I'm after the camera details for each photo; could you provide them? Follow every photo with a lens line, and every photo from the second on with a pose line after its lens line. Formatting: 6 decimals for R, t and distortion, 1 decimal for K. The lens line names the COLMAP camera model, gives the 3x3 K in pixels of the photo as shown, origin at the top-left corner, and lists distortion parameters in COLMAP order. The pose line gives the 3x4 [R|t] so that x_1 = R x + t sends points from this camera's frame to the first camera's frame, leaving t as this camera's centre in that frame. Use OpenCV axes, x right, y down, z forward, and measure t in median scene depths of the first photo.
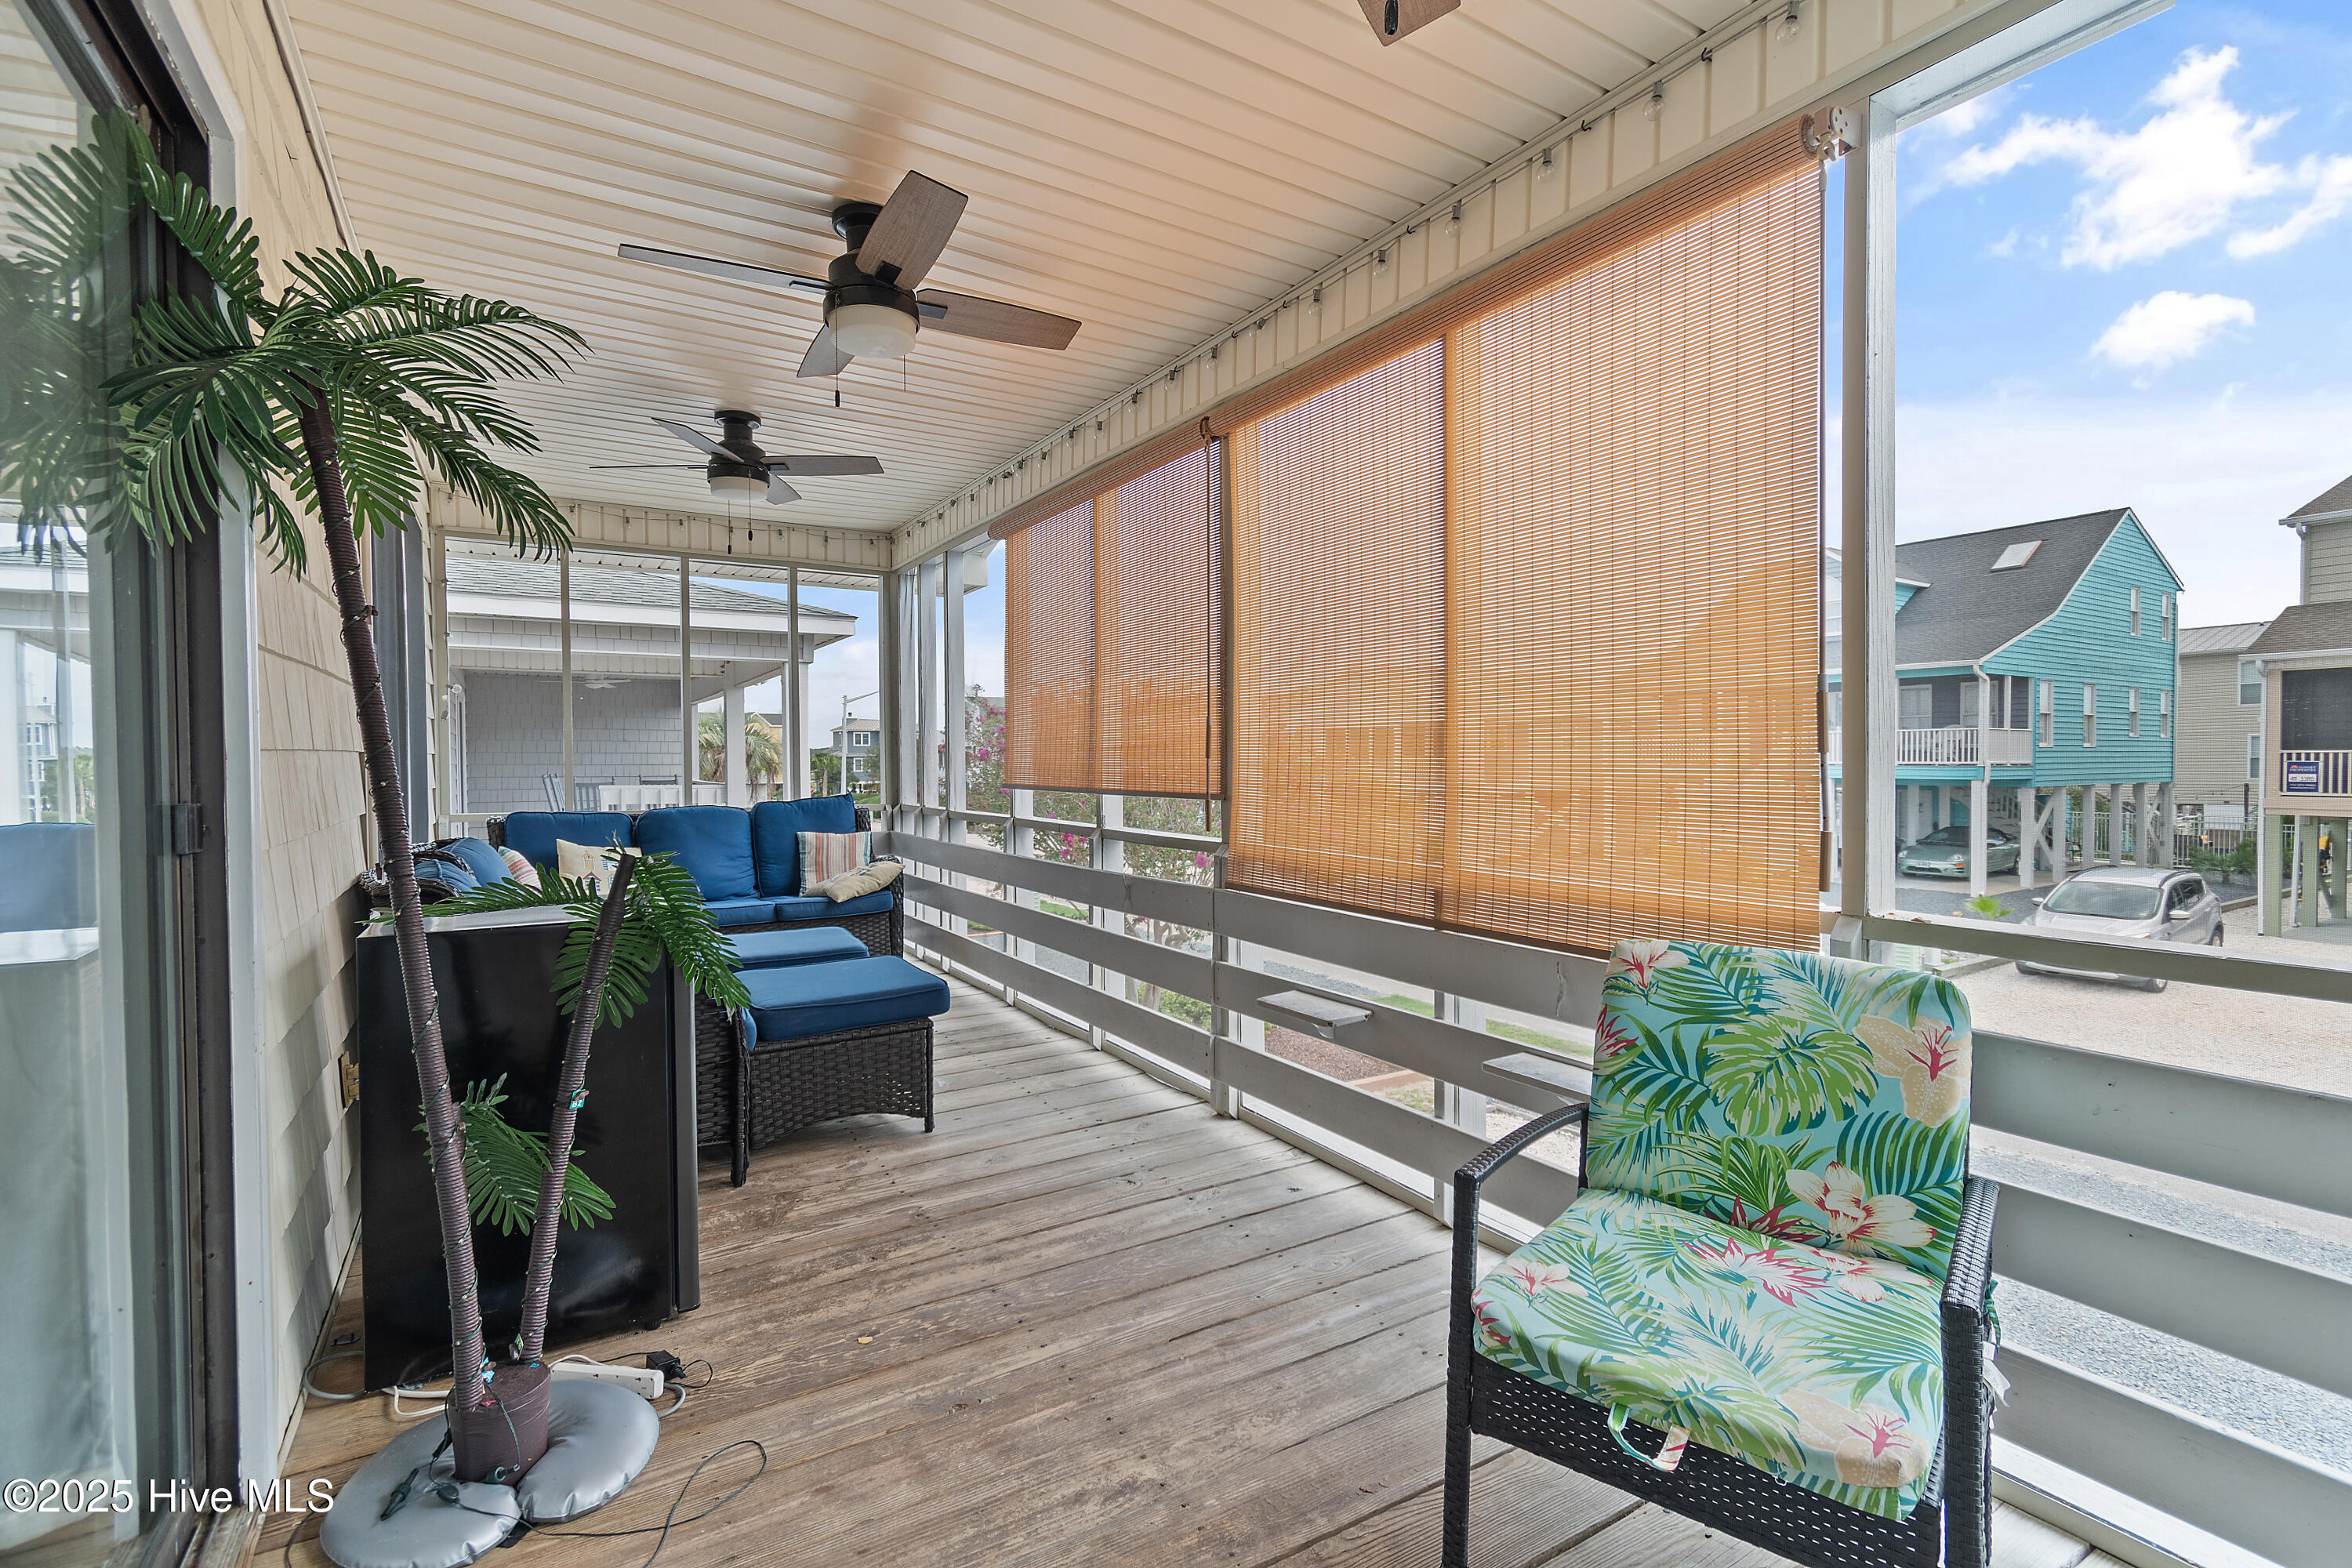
lens RADIAL K [[1032.0, 0, 1170.9], [0, 1032.0, 782.2], [0, 0, 1]] dist [0.000251, -0.000005]
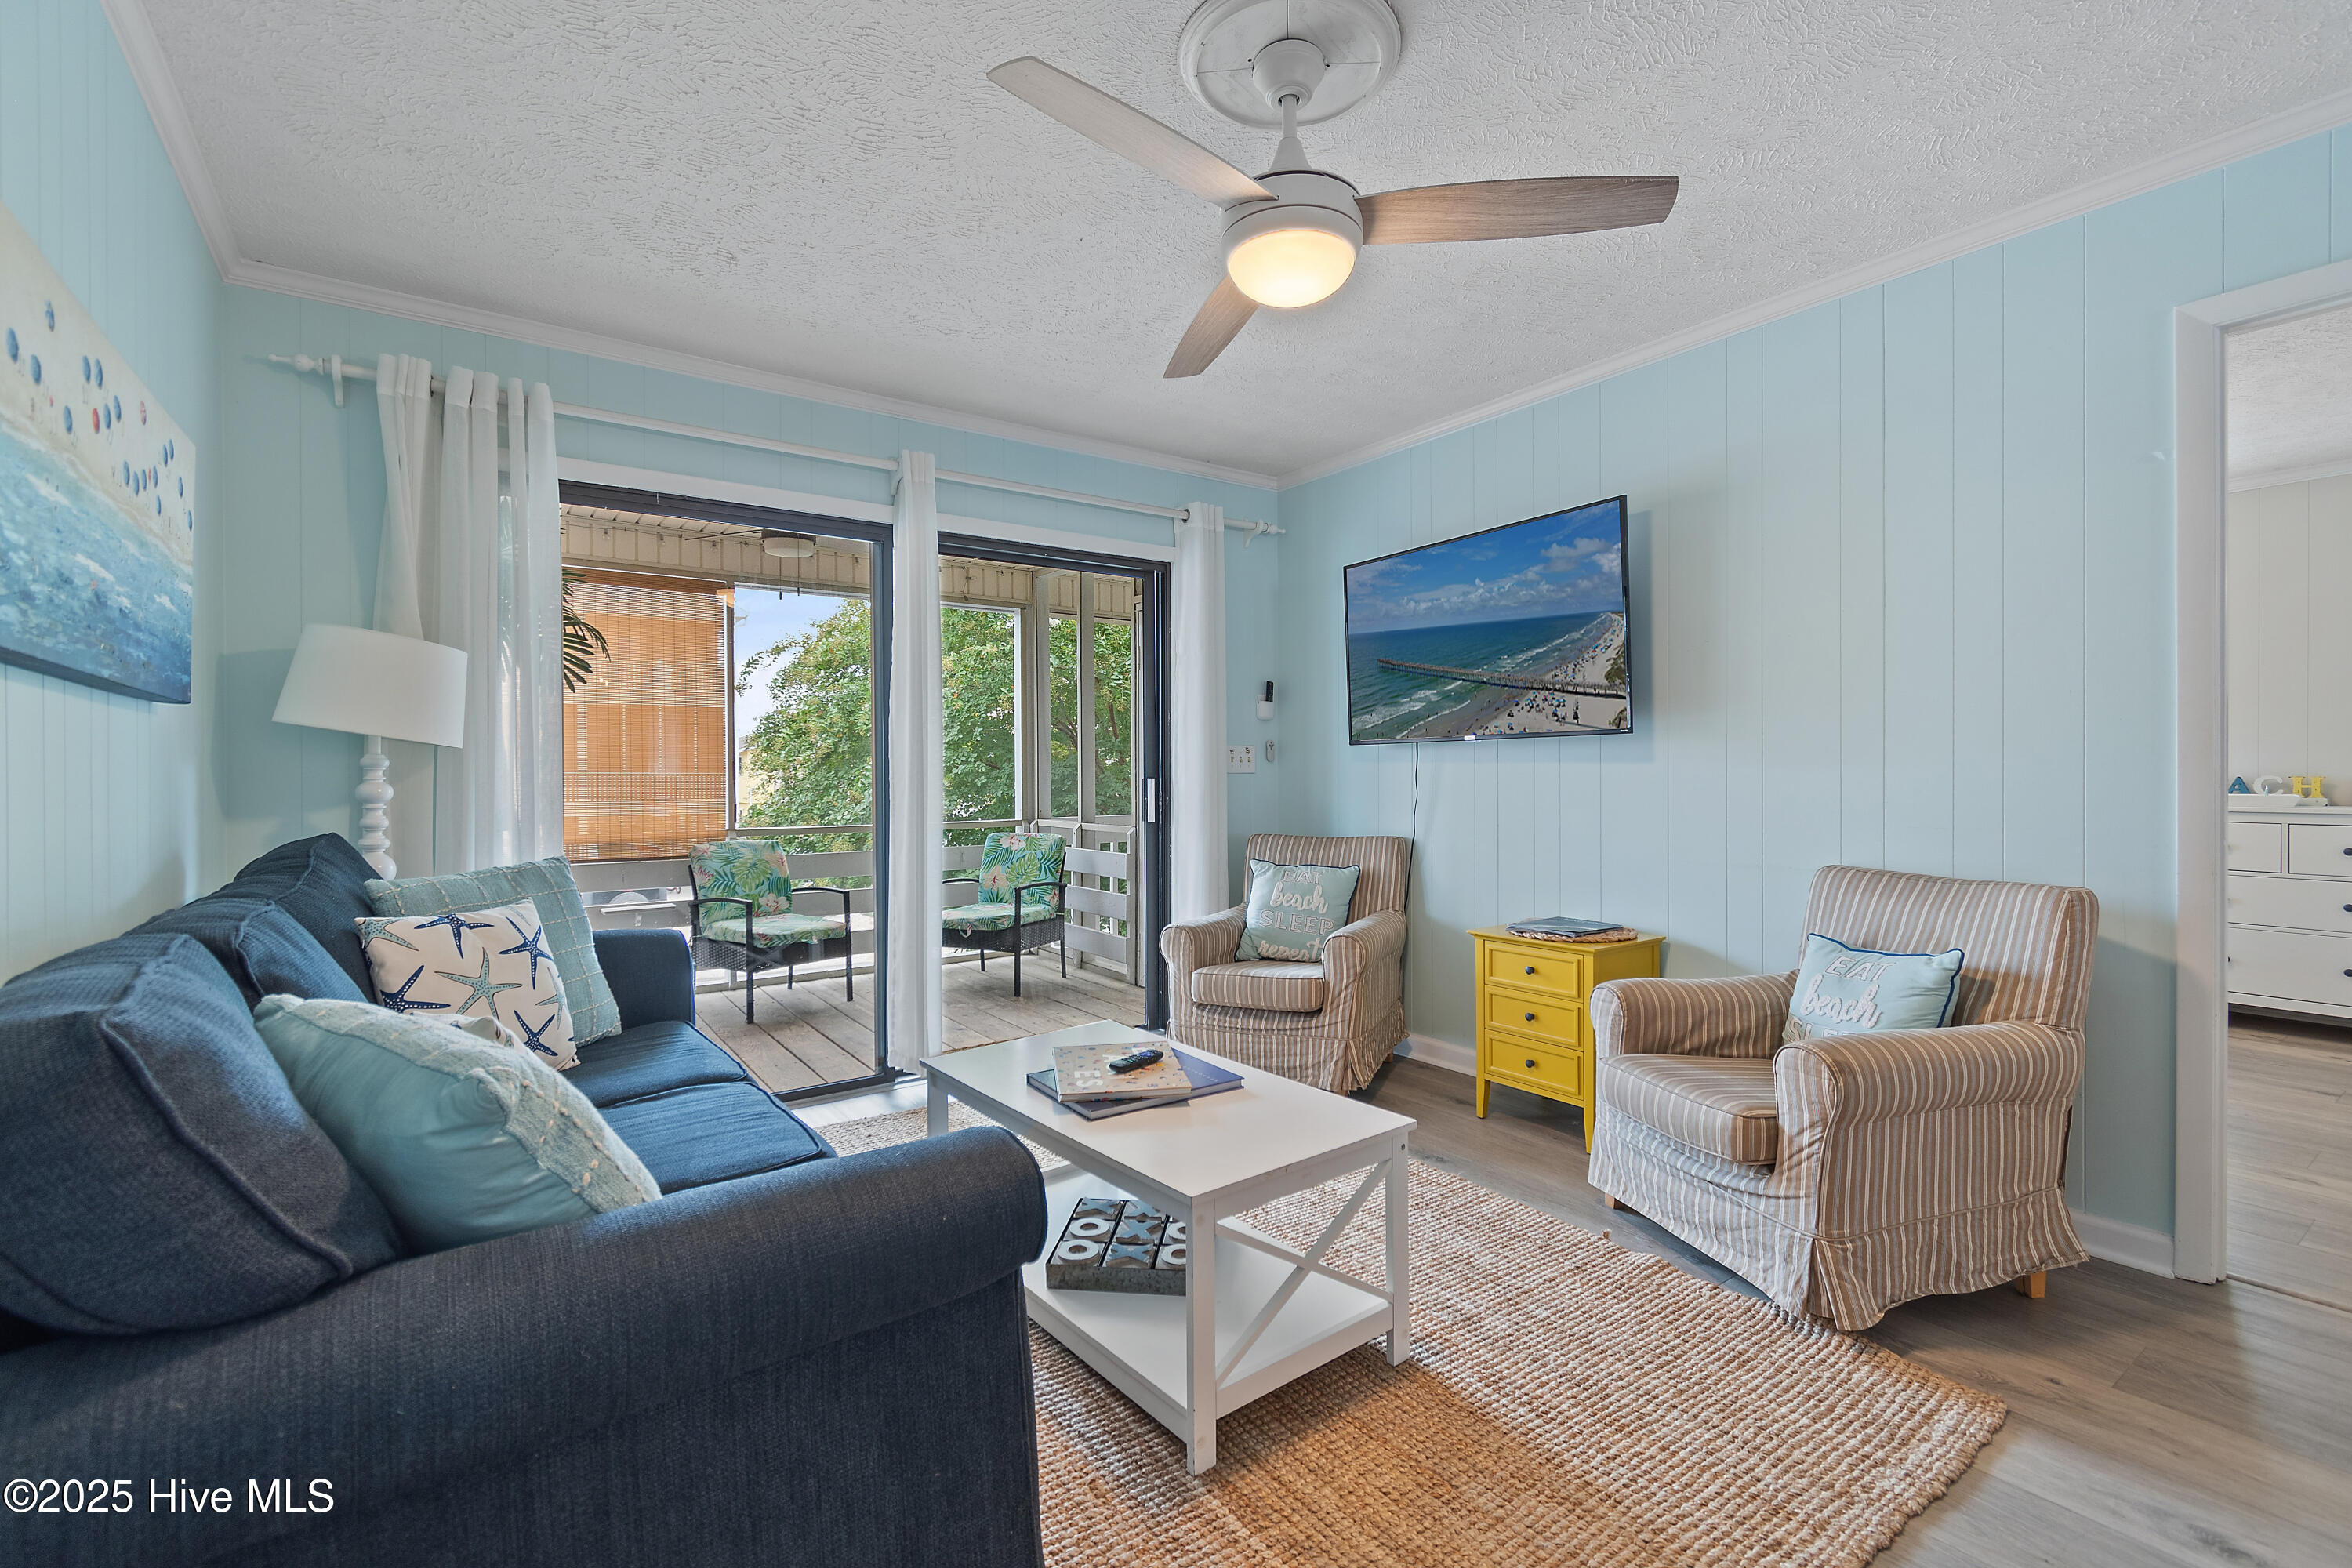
lens RADIAL K [[1032.0, 0, 1173.8], [0, 1032.0, 776.1], [0, 0, 1]] dist [0.000251, -0.000005]
pose [[-0.091307, -0.005116, 0.995810, -2.842298], [0.020314, 0.999769, 0.006999, -0.035165], [-0.995616, 0.020868, -0.091182, -0.089871]]
